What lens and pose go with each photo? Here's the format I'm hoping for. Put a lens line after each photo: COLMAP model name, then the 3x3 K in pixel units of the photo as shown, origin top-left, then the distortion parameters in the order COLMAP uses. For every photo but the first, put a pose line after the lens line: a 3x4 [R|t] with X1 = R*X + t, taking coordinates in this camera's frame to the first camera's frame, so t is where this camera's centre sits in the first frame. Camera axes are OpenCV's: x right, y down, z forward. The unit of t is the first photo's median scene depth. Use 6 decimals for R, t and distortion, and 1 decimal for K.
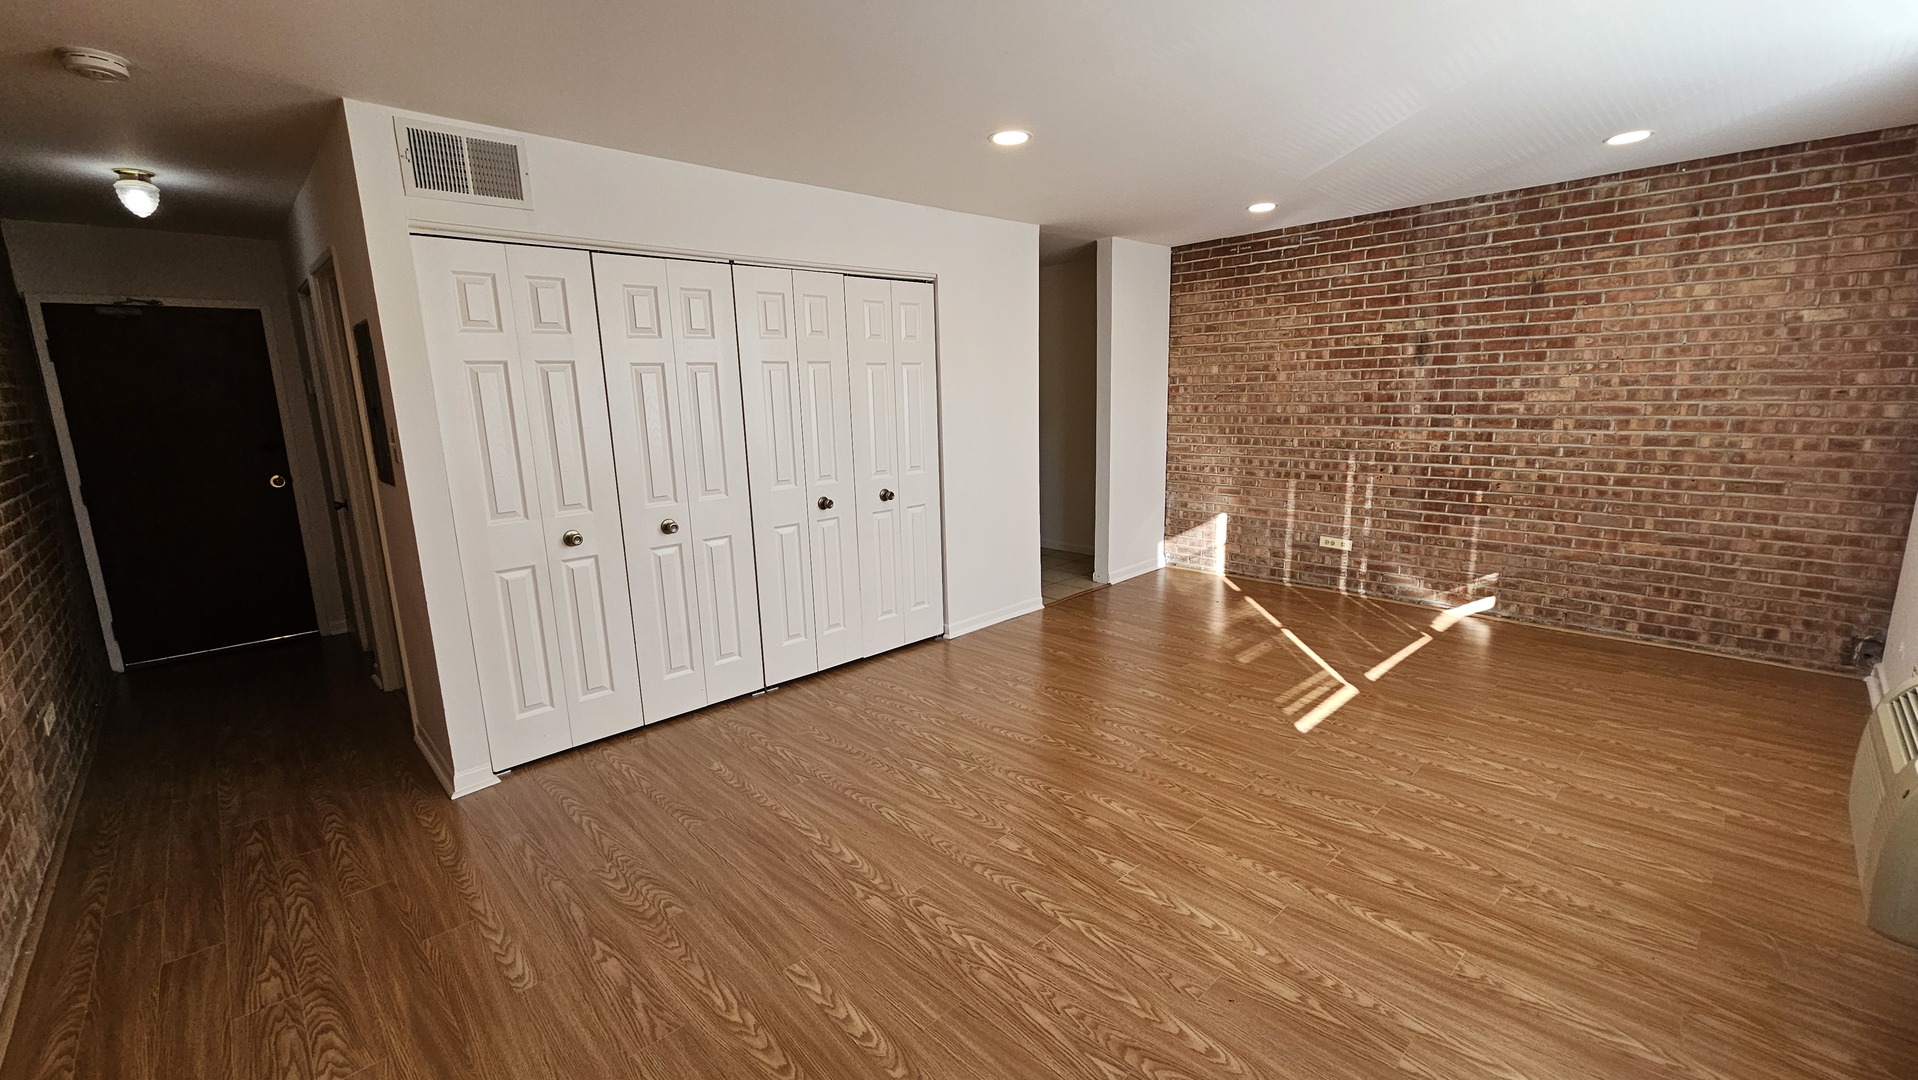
lens RADIAL K [[789.1, 0, 959.0], [0, 789.1, 540.0], [0, 0, 1]] dist [-0.002821, -0.000444]
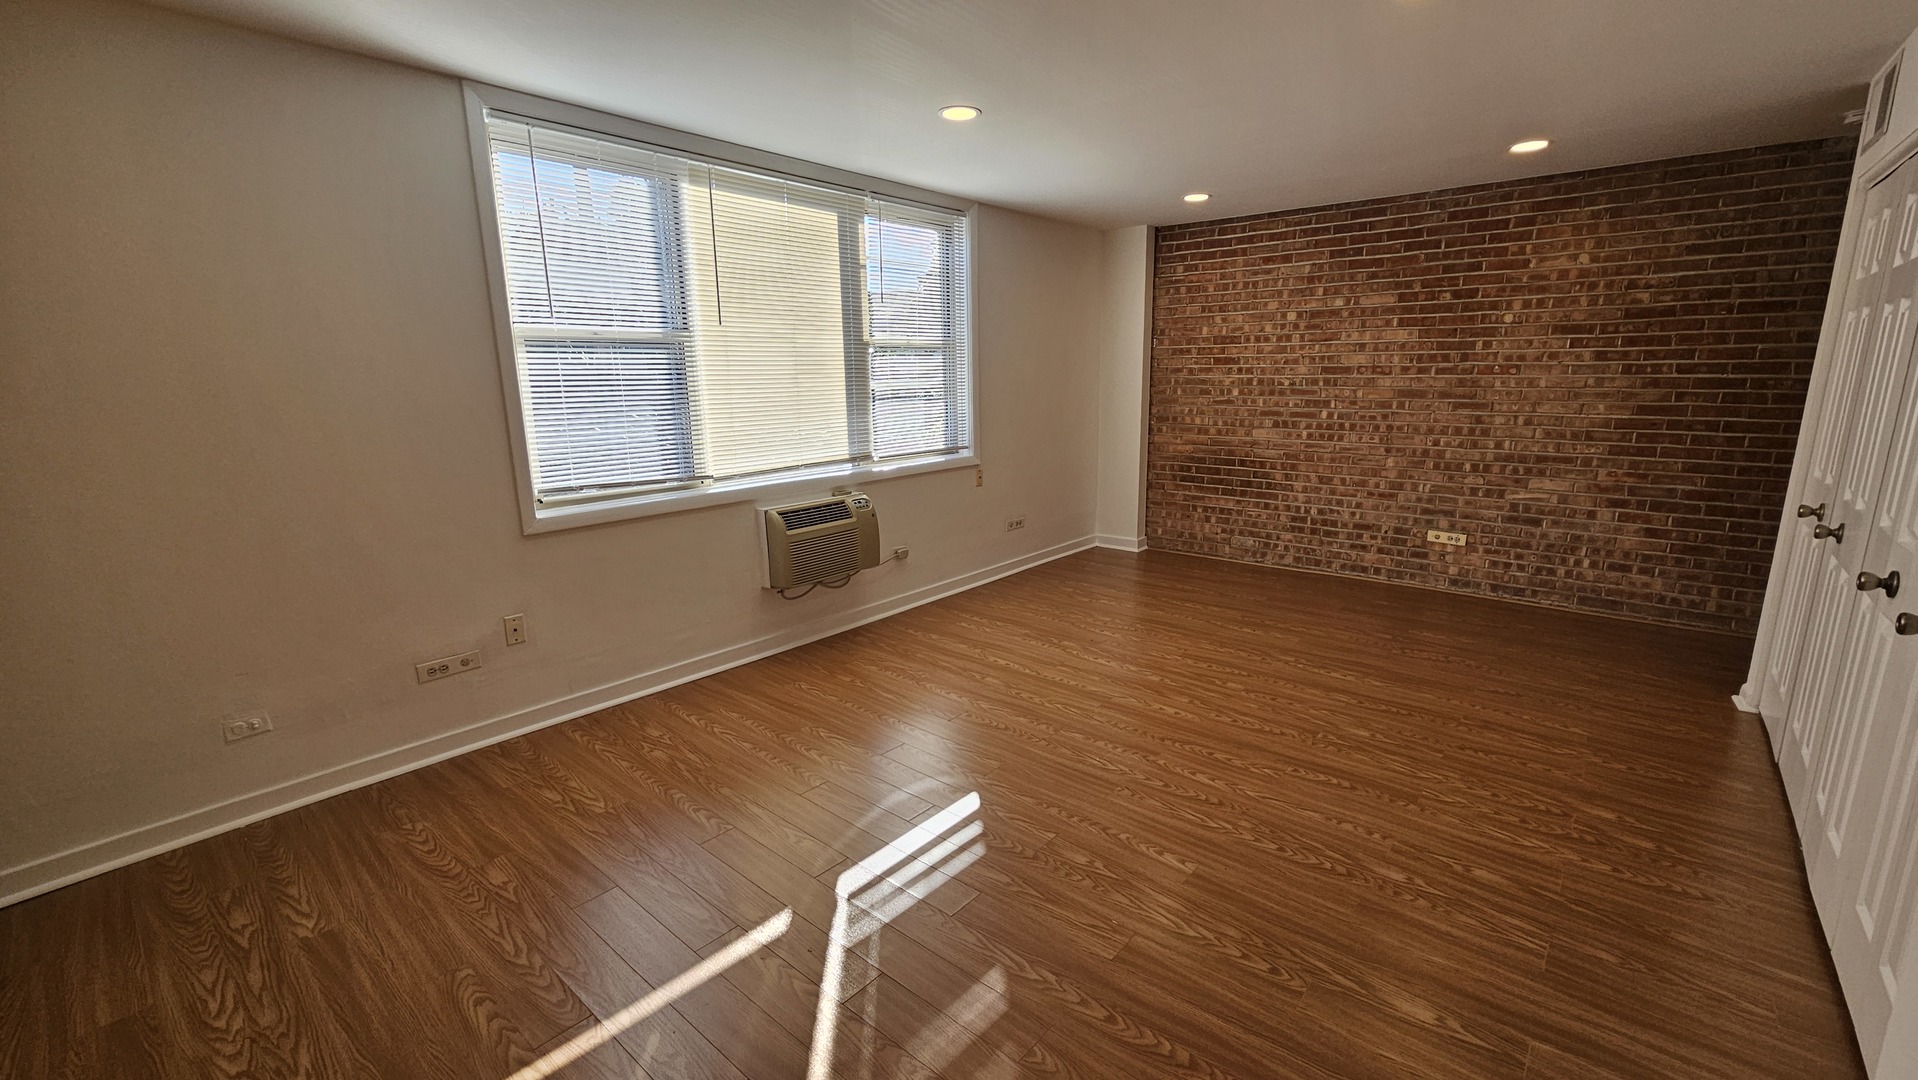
lens RADIAL K [[789.1, 0, 959.0], [0, 789.1, 540.0], [0, 0, 1]] dist [-0.002821, -0.000444]
pose [[-0.994539, 0.058770, -0.086242, 0.482599], [0.019976, 0.918285, 0.395416, -0.306281], [0.102433, 0.391534, -0.914445, 1.560521]]
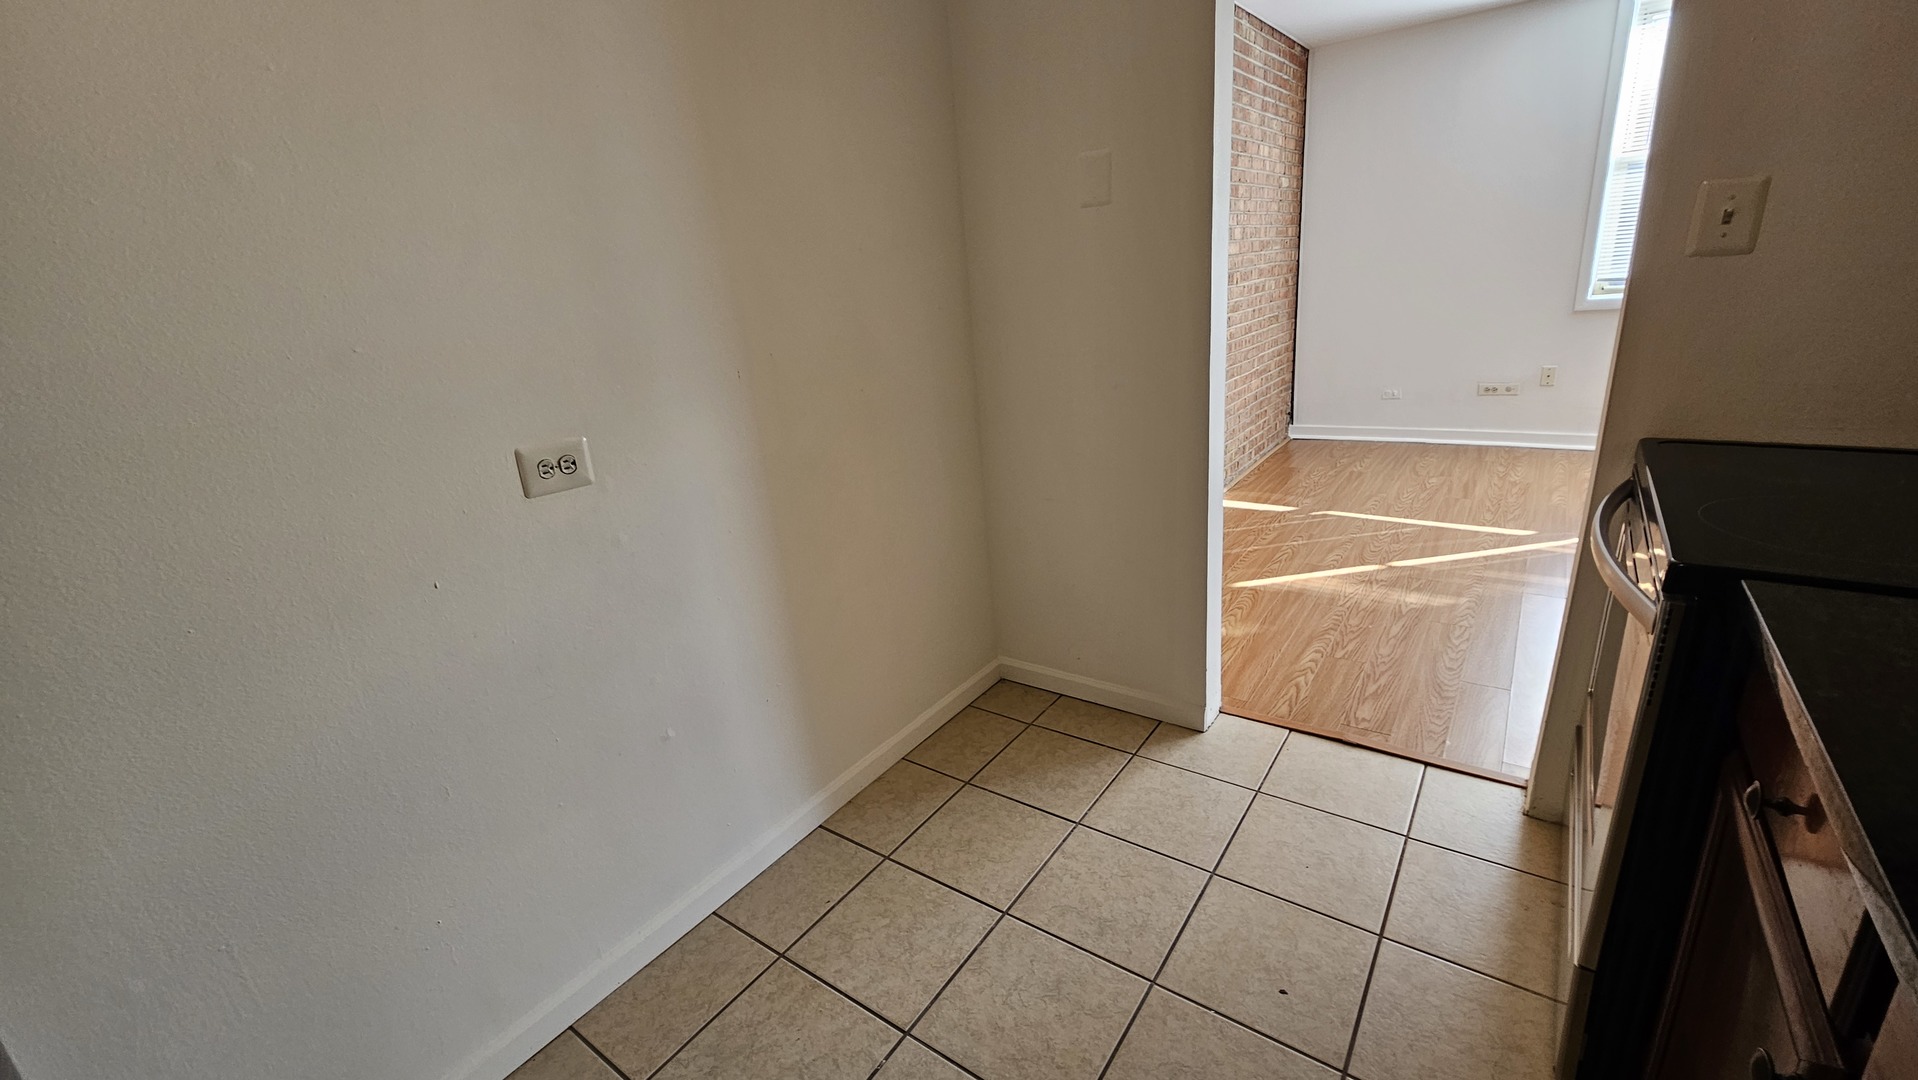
lens RADIAL K [[789.1, 0, 959.0], [0, 789.1, 540.0], [0, 0, 1]] dist [-0.002821, -0.000444]
pose [[-0.178414, -0.271620, 0.945723, -0.248101], [0.281179, 0.906990, 0.313541, -0.317953], [-0.942925, 0.321858, -0.085446, 1.879532]]
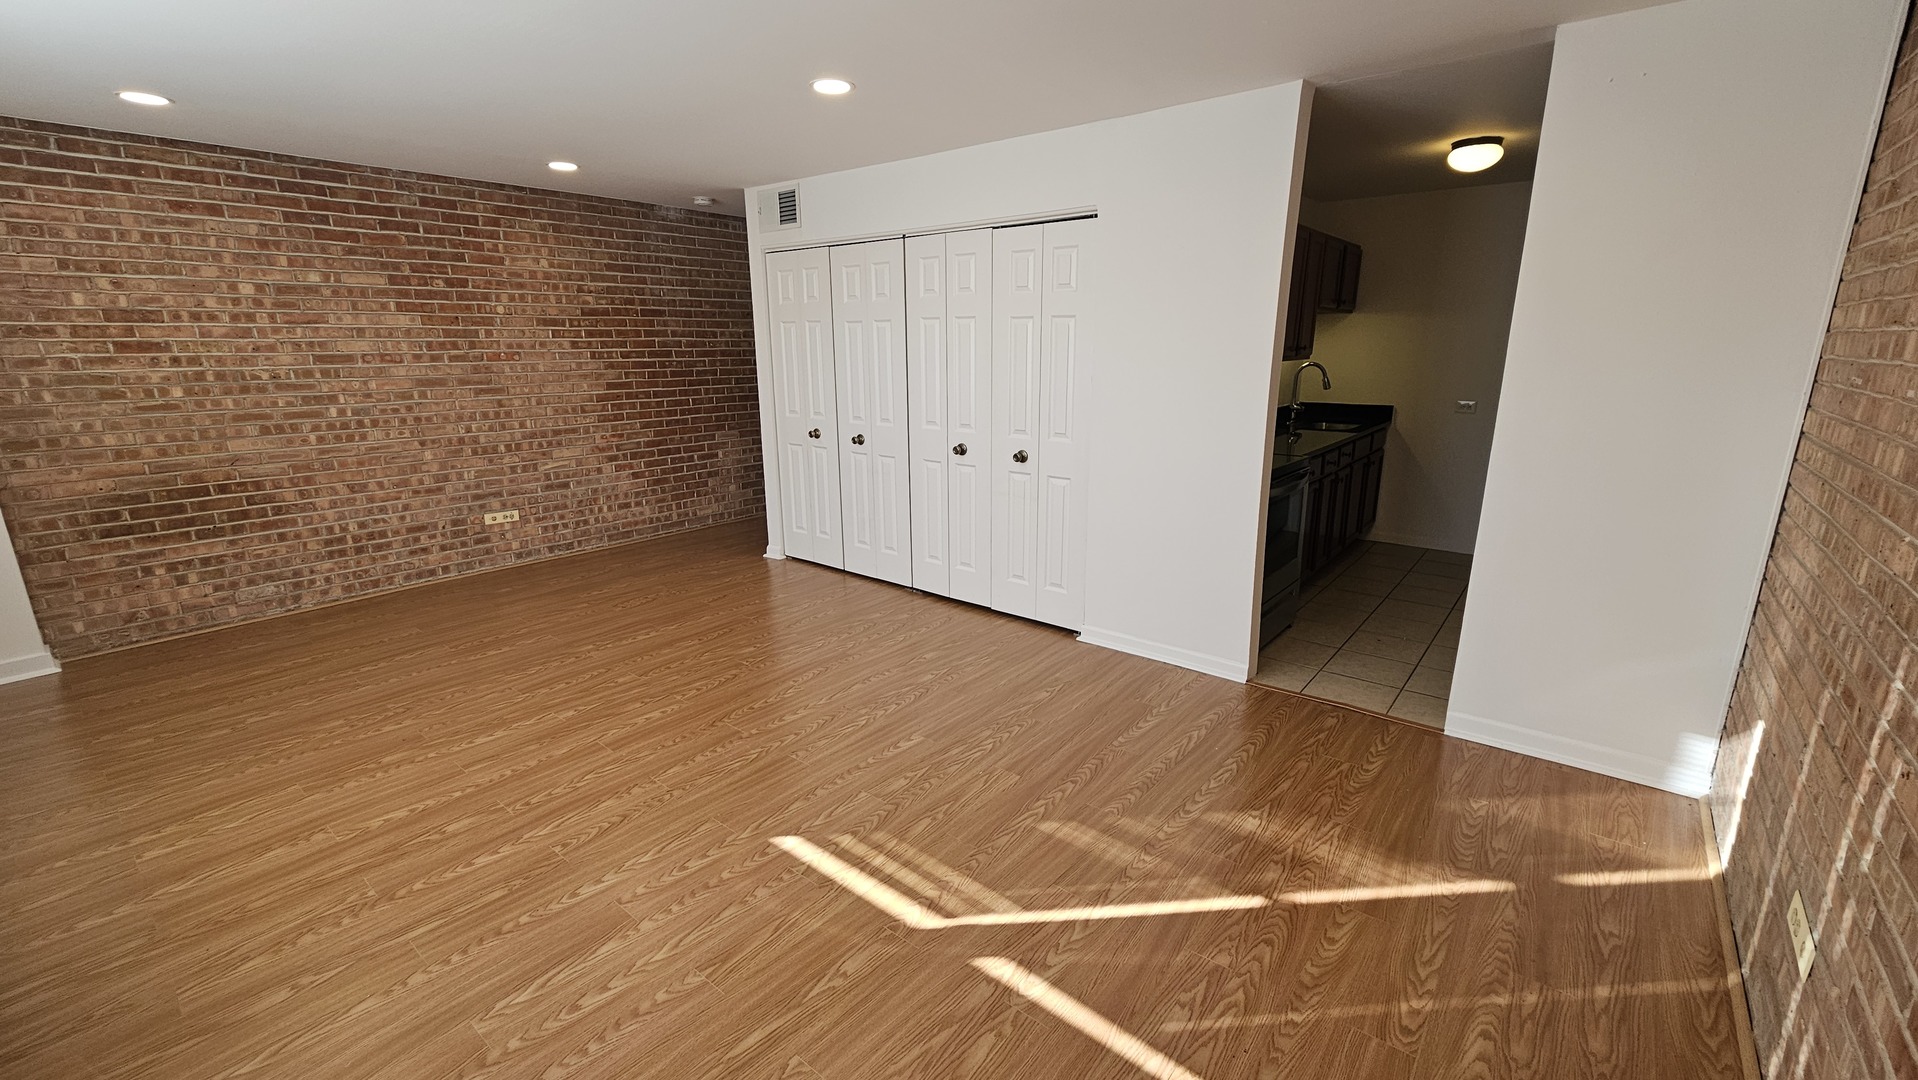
lens RADIAL K [[789.1, 0, 959.0], [0, 789.1, 540.0], [0, 0, 1]] dist [-0.002821, -0.000444]
pose [[0.123250, 0.270422, -0.954820, 1.026860], [-0.190475, 0.950713, 0.244672, -0.220815], [0.973924, 0.151714, 0.168684, 0.952607]]
